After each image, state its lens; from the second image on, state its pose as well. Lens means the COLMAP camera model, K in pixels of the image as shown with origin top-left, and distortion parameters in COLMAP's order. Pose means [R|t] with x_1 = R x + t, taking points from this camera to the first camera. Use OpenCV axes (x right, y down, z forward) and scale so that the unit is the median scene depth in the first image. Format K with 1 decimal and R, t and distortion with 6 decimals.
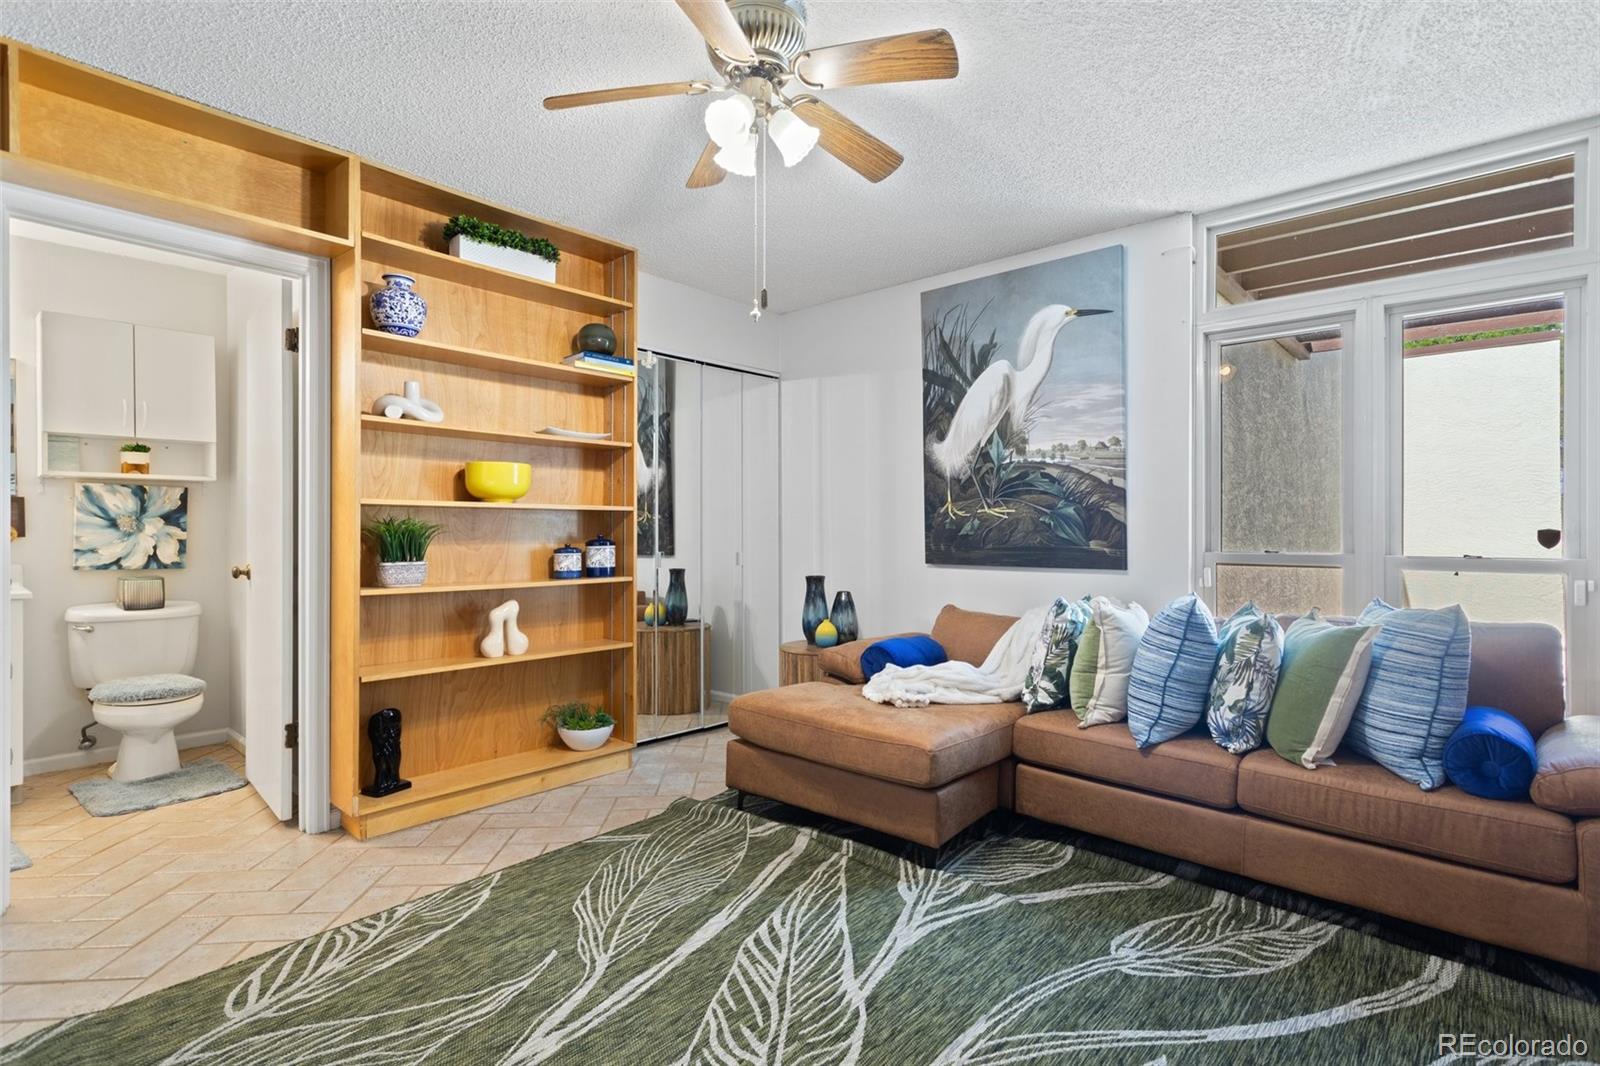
lens RADIAL K [[768.8, 0, 807.7], [0, 768.8, 526.7], [0, 0, 1]] dist [-0.001147, 0.000140]
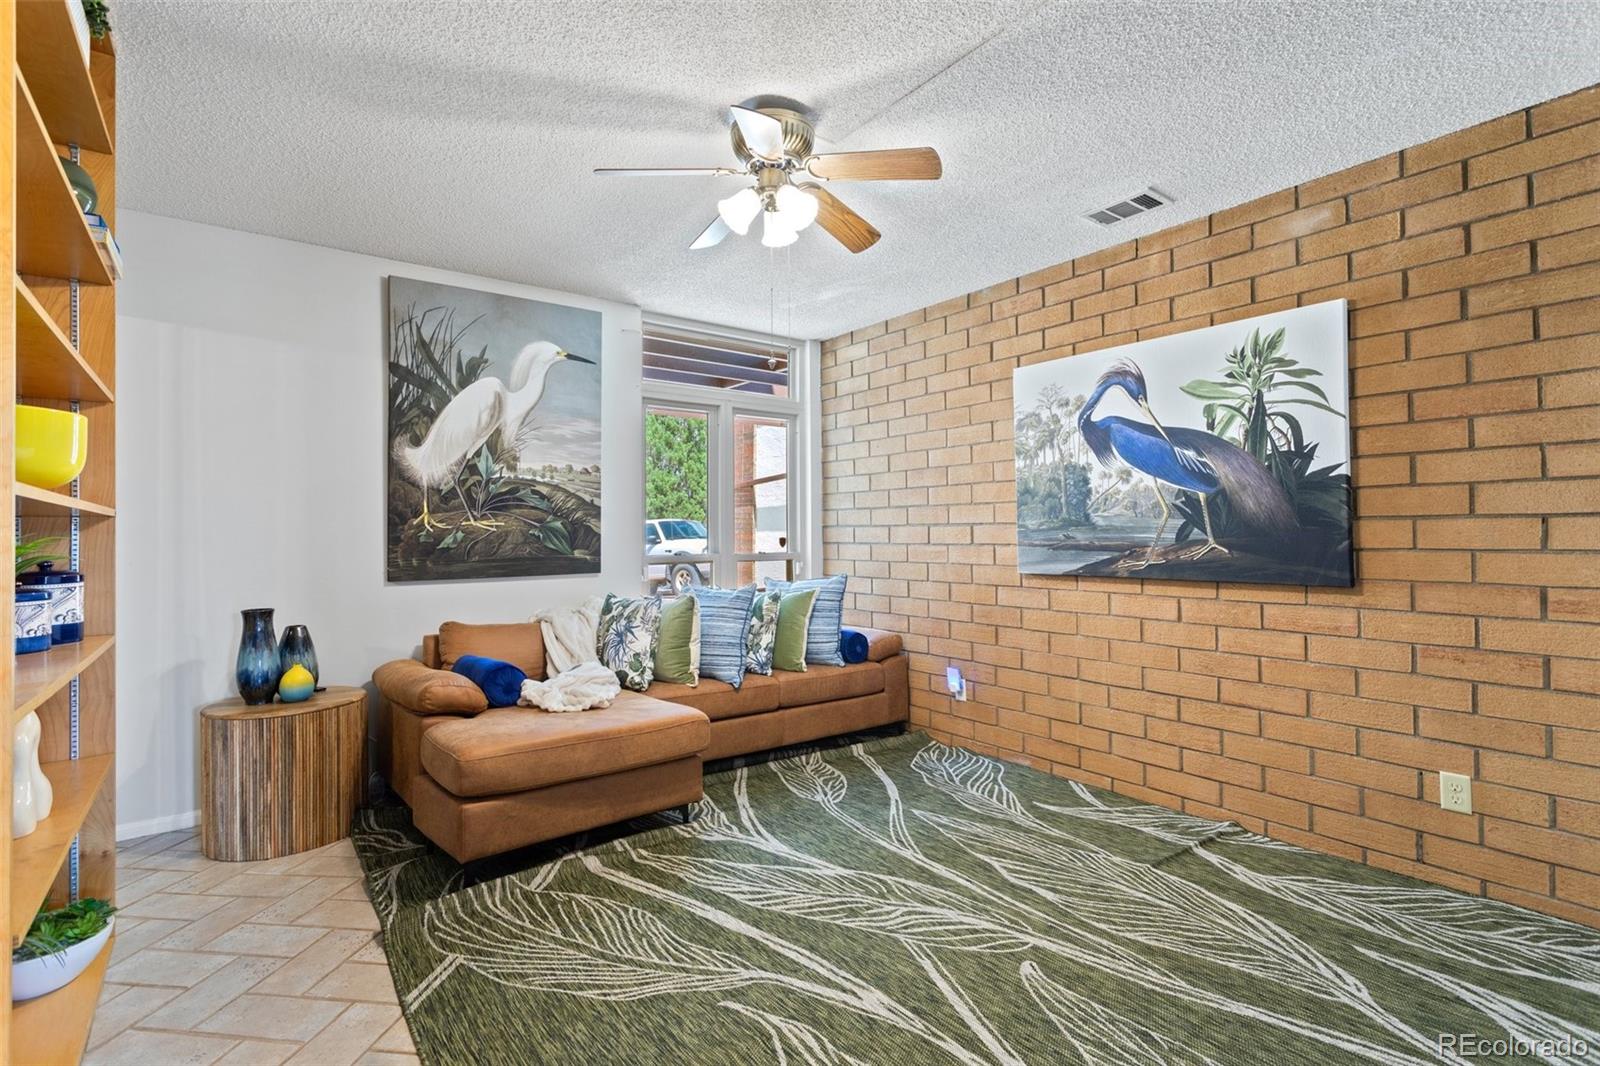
lens RADIAL K [[763.7, 0, 804.2], [0, 763.7, 522.3], [0, 0, 1]] dist [-0.001477, 0.000170]
pose [[0.190631, 0.011109, 0.981599, -1.033905], [0.005402, 0.999909, -0.012366, -0.011725], [-0.981647, 0.007659, 0.190553, 0.614609]]
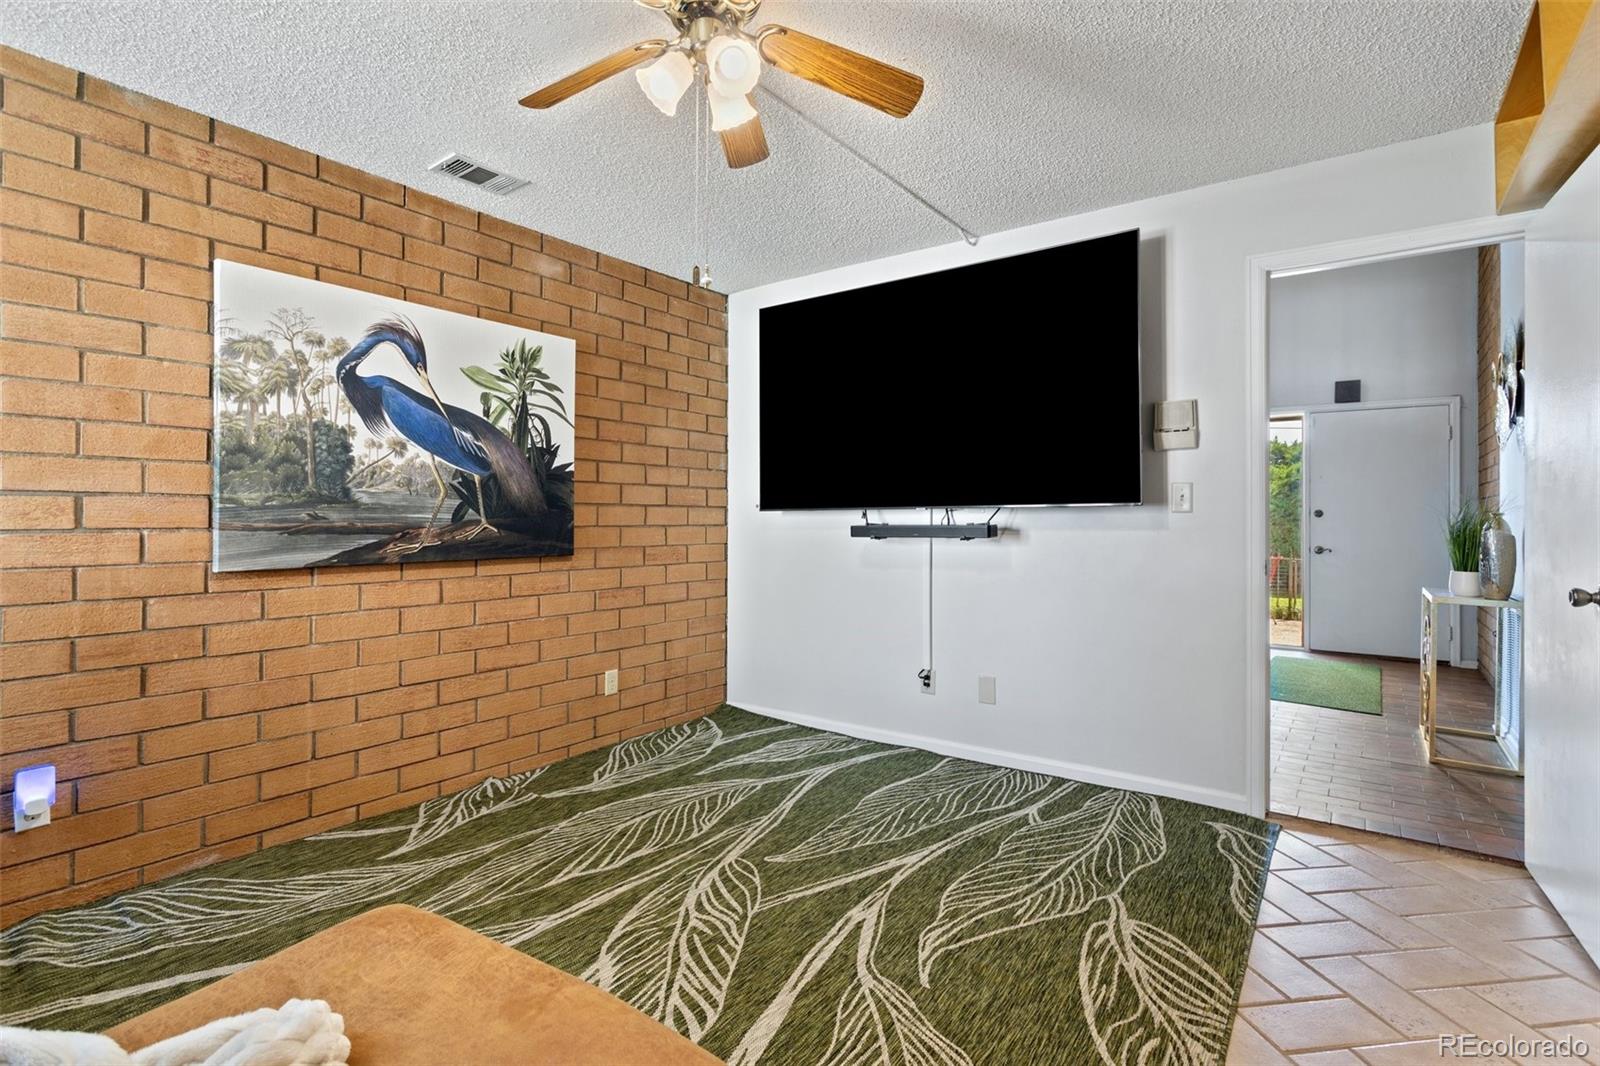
lens RADIAL K [[763.7, 0, 804.2], [0, 763.7, 522.3], [0, 0, 1]] dist [-0.001477, 0.000170]
pose [[-0.994940, -0.004056, -0.100385, -0.078728], [-0.004418, 0.999985, 0.003381, 0.001843], [0.100369, 0.003808, -0.994943, 1.597142]]
